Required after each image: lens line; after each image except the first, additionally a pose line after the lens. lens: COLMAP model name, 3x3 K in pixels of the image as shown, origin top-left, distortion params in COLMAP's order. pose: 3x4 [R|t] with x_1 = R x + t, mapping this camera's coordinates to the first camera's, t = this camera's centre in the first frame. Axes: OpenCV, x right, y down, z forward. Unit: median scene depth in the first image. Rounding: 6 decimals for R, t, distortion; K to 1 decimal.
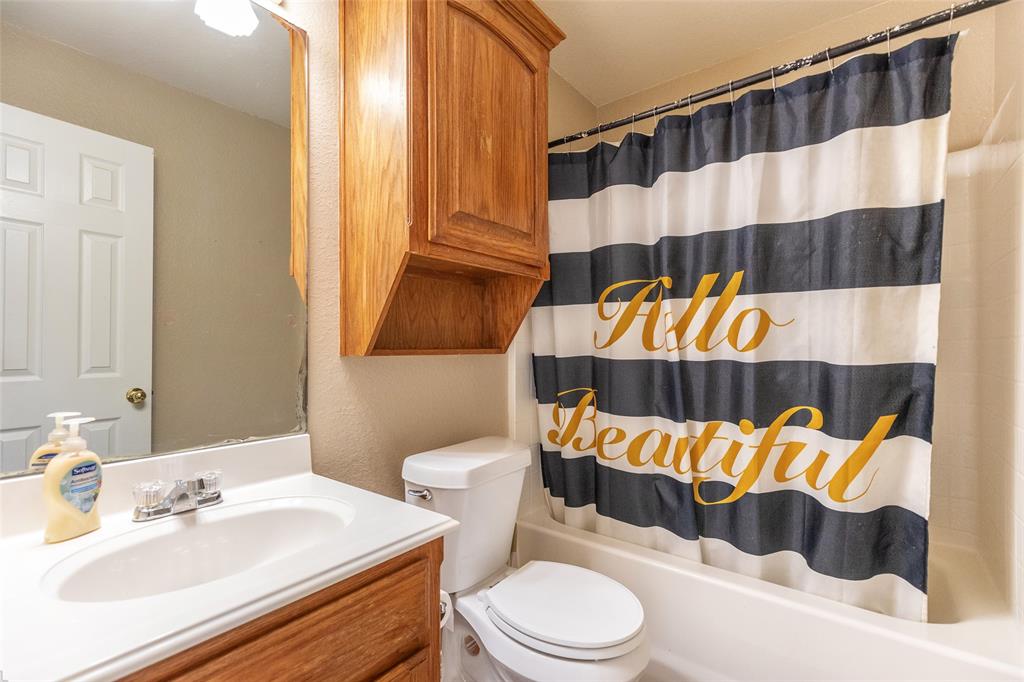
lens RADIAL K [[463.8, 0, 512.0], [0, 463.8, 344.8], [0, 0, 1]] dist [0.010513, -0.001507]
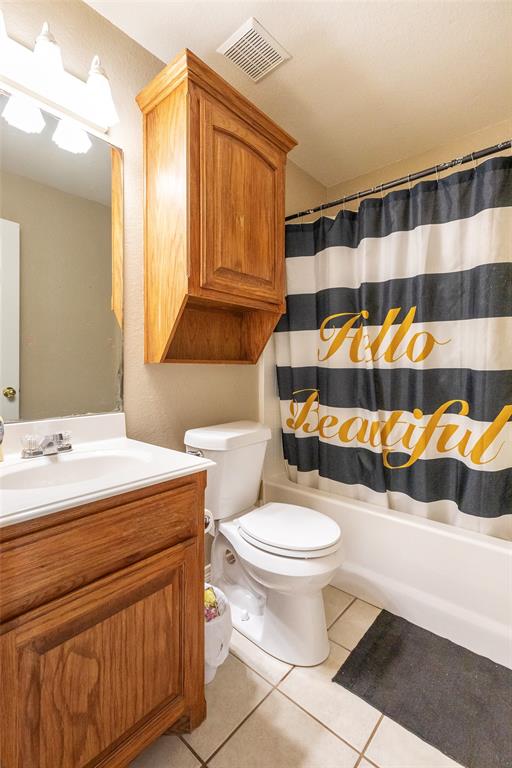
lens RADIAL K [[347.8, 0, 252.5], [0, 347.8, 372.0], [0, 0, 1]] dist [0.010513, -0.001507]
pose [[0.998461, 0.008258, -0.054847, 0.049529], [-0.006910, 0.999670, 0.024733, 0.023524], [0.055033, -0.024316, 0.998188, -0.125141]]
